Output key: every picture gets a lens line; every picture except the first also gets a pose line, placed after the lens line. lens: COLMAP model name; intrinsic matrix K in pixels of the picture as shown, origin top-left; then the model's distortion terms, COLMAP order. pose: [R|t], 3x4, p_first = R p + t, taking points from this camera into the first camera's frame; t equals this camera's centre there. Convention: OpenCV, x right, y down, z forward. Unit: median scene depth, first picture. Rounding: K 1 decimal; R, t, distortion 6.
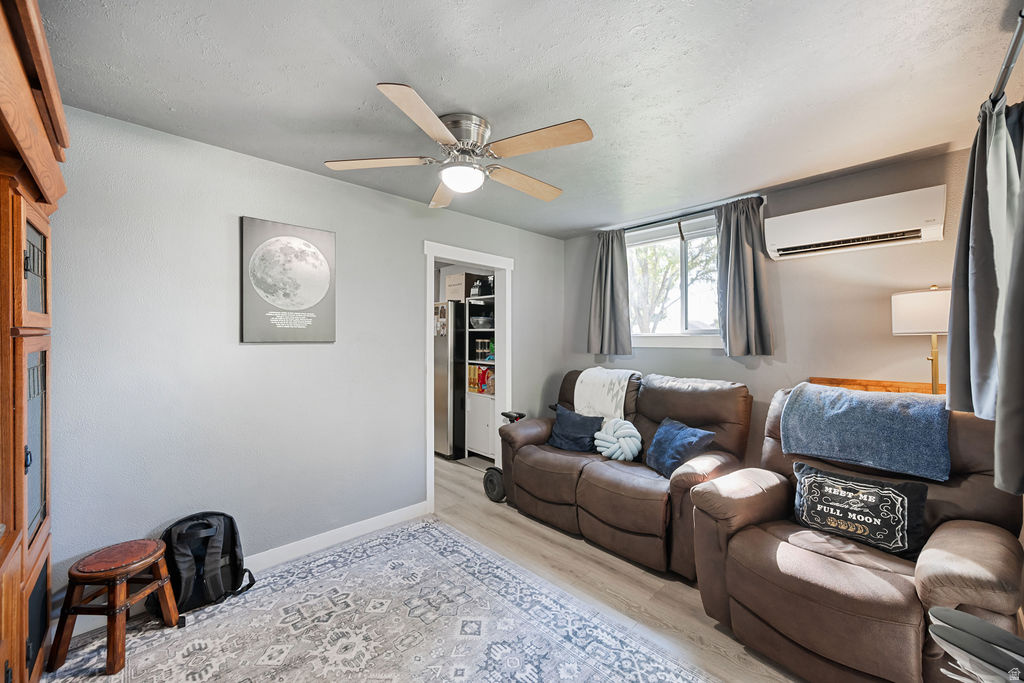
lens RADIAL K [[402.5, 0, 511.4], [0, 402.5, 341.5], [0, 0, 1]] dist [0.003587, -0.000659]
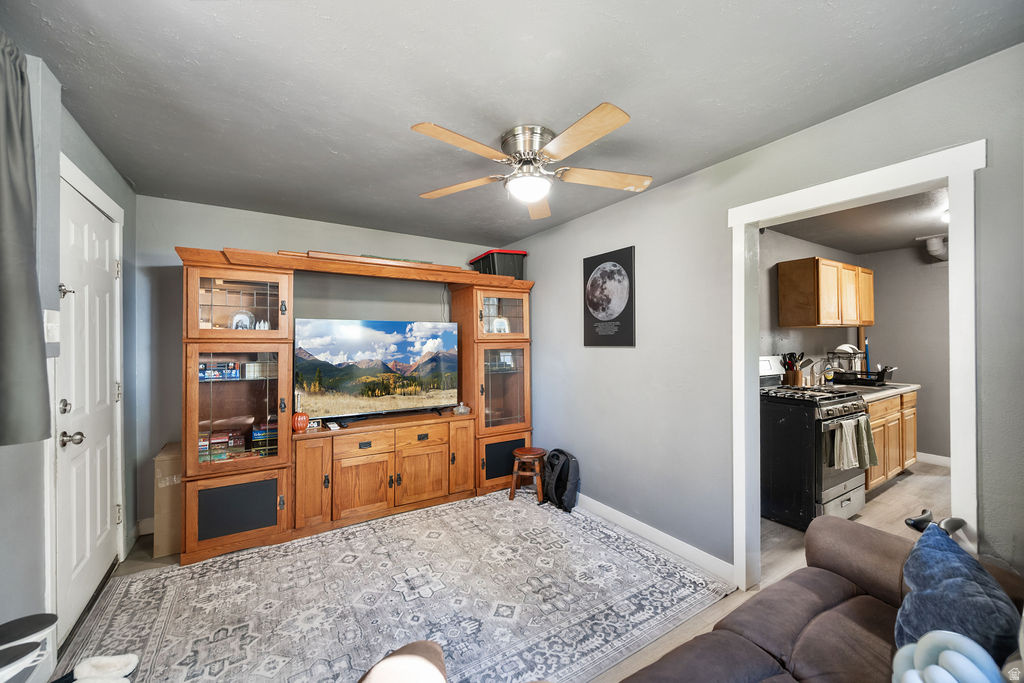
lens RADIAL K [[402.5, 0, 510.5], [0, 402.5, 341.2], [0, 0, 1]] dist [0.003587, -0.000659]
pose [[-0.204288, -0.005703, -0.978894, 0.770210], [-0.000091, 0.999983, -0.005807, -0.006517], [0.978911, -0.001097, -0.204285, 0.992515]]
